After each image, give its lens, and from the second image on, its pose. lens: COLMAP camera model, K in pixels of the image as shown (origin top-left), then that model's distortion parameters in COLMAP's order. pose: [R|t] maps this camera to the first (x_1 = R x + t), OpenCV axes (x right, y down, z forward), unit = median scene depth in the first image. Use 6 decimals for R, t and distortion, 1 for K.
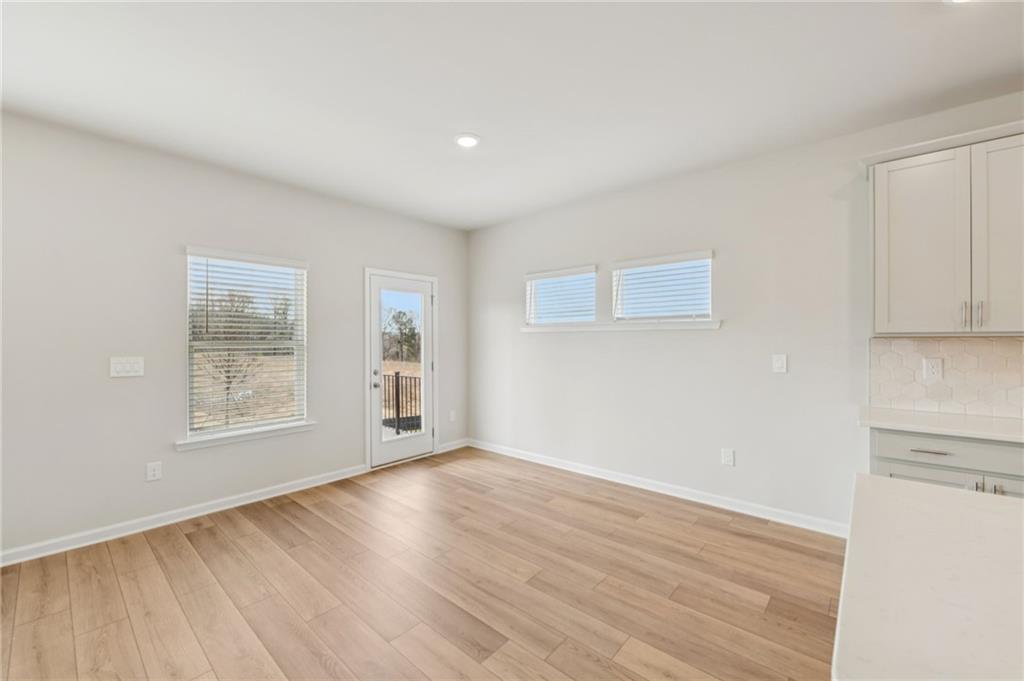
lens RADIAL K [[407.9, 0, 507.8], [0, 407.9, 339.0], [0, 0, 1]] dist [-0.009558, 0.000092]
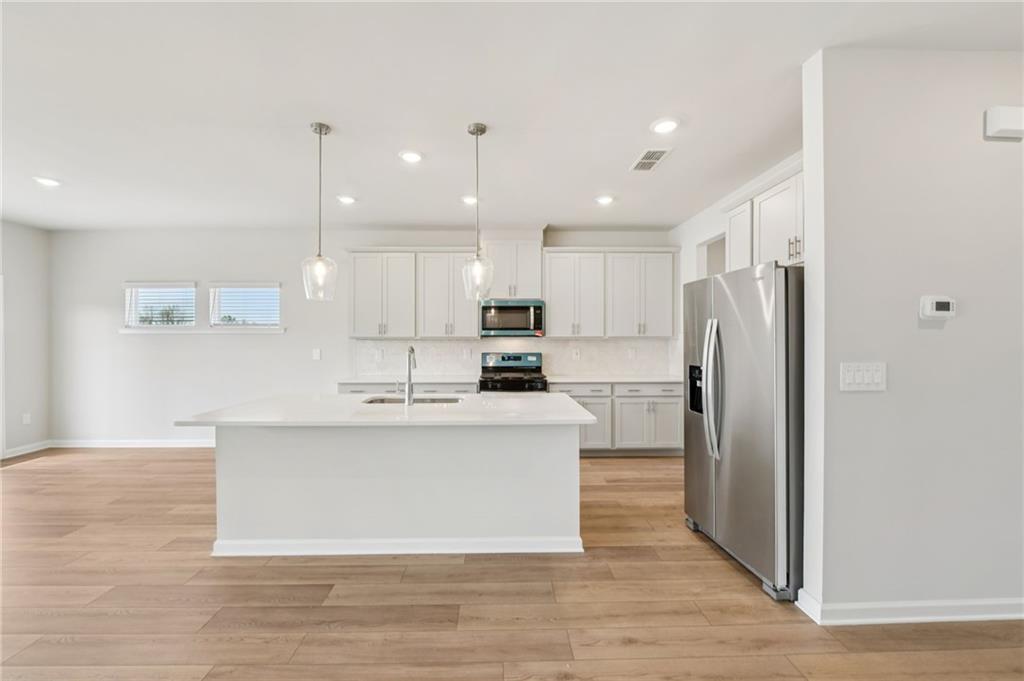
lens RADIAL K [[407.9, 0, 505.3], [0, 407.9, 342.5], [0, 0, 1]] dist [-0.009558, 0.000092]
pose [[0.735106, -0.003529, 0.677943, 0.068224], [-0.001110, 0.999979, 0.006410, -0.000677], [-0.677952, -0.005465, 0.735086, -0.608051]]
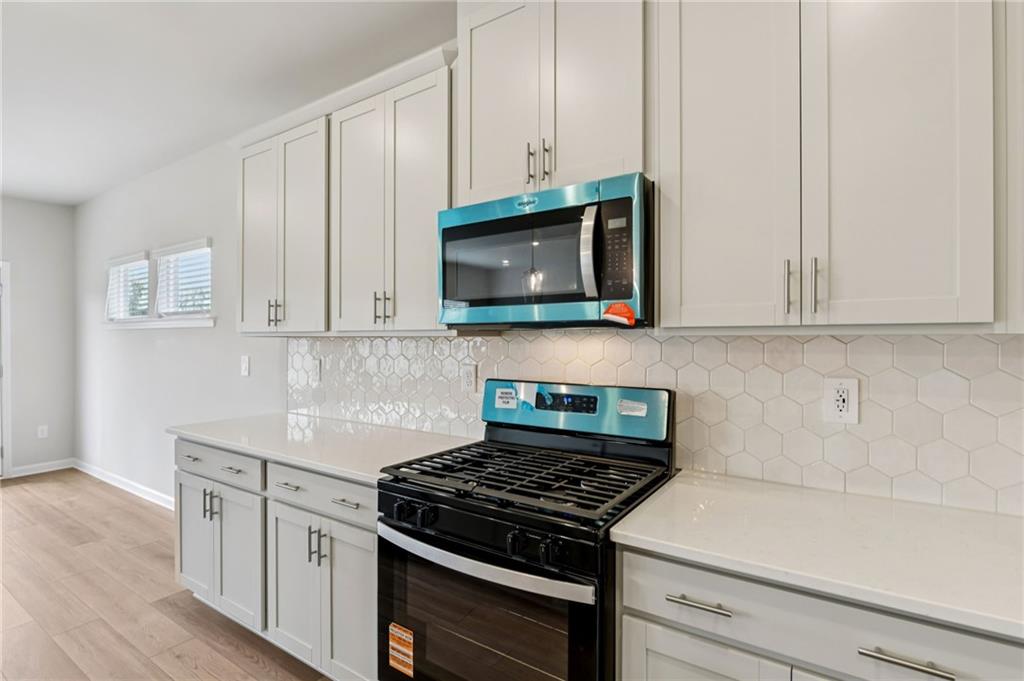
lens RADIAL K [[496.2, 0, 511.4], [0, 496.2, 338.0], [0, 0, 1]] dist [-0.011584, -0.000667]
pose [[0.991329, 0.003149, 0.131368, 0.842198], [-0.003093, 0.999995, -0.000626, -0.001407], [-0.131370, 0.000214, 0.991333, -0.125667]]
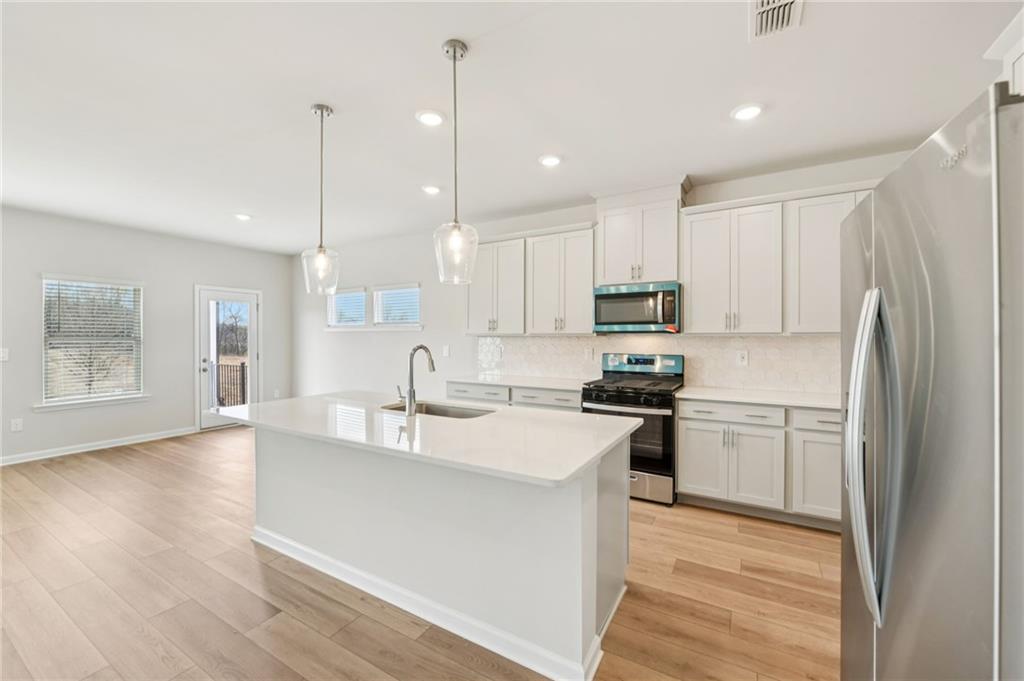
lens RADIAL K [[407.9, 0, 509.2], [0, 407.9, 338.5], [0, 0, 1]] dist [-0.009558, 0.000092]
pose [[0.982217, 0.000806, 0.187746, 0.459248], [-0.001900, 0.999982, 0.005646, -0.002459], [-0.187738, -0.005902, 0.982201, -0.578943]]
